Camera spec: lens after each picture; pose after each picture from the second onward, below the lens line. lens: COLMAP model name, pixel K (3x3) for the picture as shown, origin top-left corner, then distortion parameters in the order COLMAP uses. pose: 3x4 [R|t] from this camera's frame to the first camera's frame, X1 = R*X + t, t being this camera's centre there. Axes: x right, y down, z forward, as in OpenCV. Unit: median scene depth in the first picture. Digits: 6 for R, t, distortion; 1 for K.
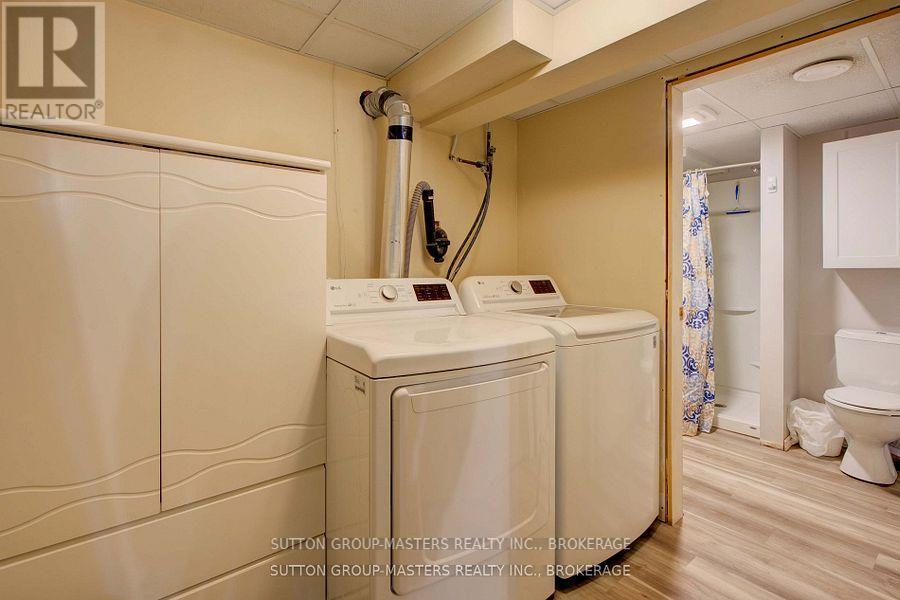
lens RADIAL K [[434.7, 0, 446.7], [0, 434.7, 271.1], [0, 0, 1]] dist [0.004326, 0.000492]
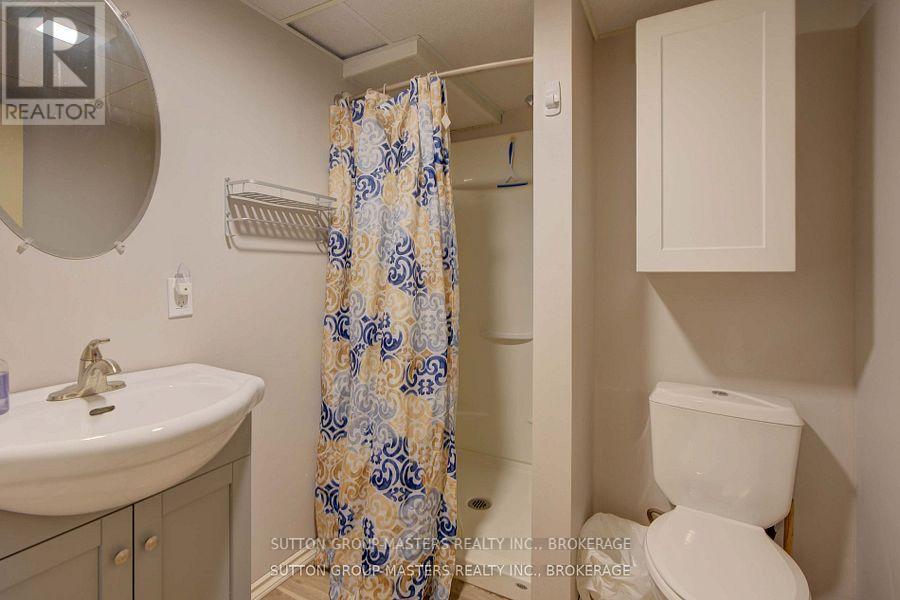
lens RADIAL K [[434.7, 0, 446.7], [0, 434.7, 271.1], [0, 0, 1]] dist [0.004326, 0.000492]
pose [[0.926921, 0.007246, 0.375186, 0.414207], [-0.004516, 0.999957, -0.008155, -0.002317], [-0.375229, 0.005864, 0.926914, 0.540806]]
